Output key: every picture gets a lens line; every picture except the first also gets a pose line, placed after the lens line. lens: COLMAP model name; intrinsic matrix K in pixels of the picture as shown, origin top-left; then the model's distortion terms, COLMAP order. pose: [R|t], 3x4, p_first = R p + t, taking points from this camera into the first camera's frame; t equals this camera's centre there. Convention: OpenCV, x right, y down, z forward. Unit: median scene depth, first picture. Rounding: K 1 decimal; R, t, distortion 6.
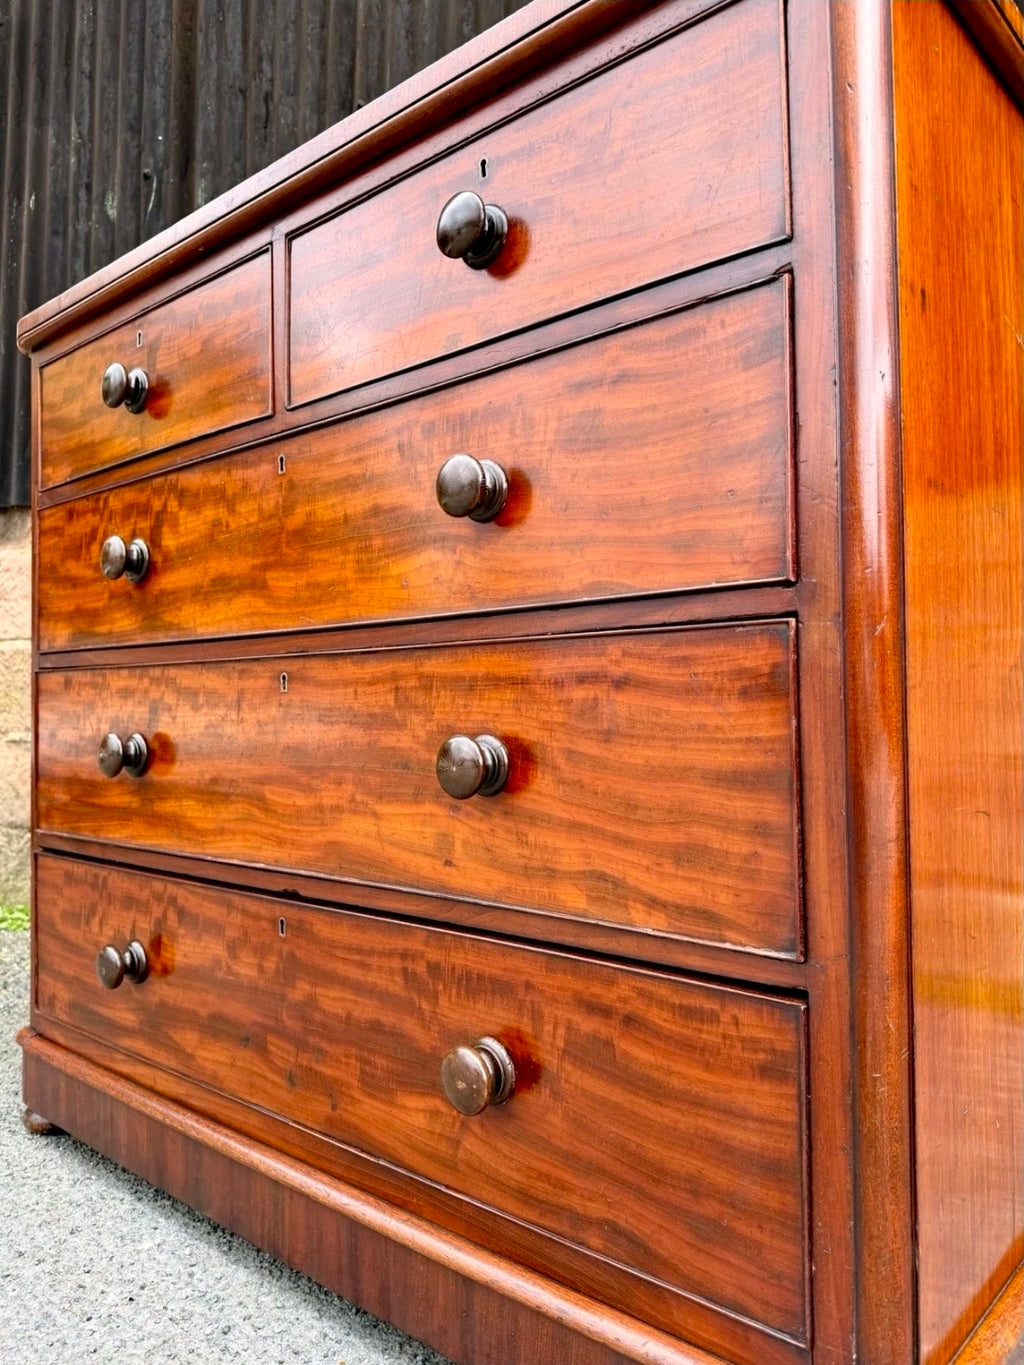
lens RADIAL K [[1028.6, 0, 512.0], [0, 1028.6, 682.5], [0, 0, 1]] dist [0.001419, 0.000121]
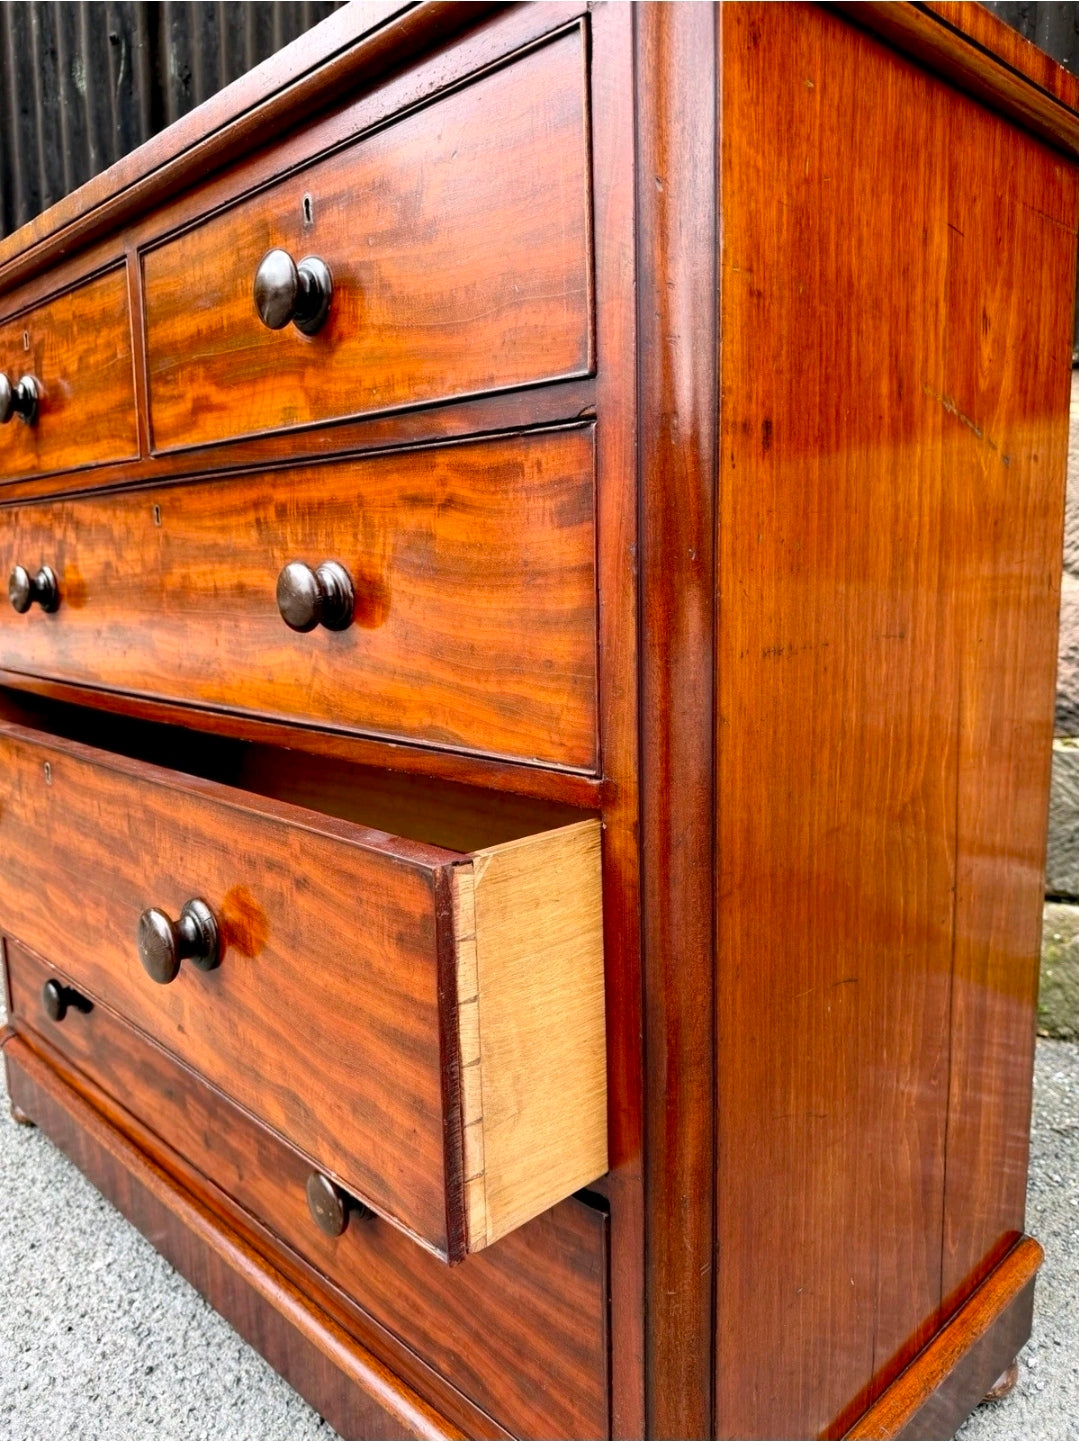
lens RADIAL K [[1072.5, 0, 539.5], [0, 1072.5, 720.5], [0, 0, 1]] dist [0.005445, 0.004567]
pose [[0.996752, 0.001660, -0.080520, 0.196975], [0.013020, 0.983315, 0.181443, -0.208510], [0.079477, -0.181902, 0.980100, 0.065204]]
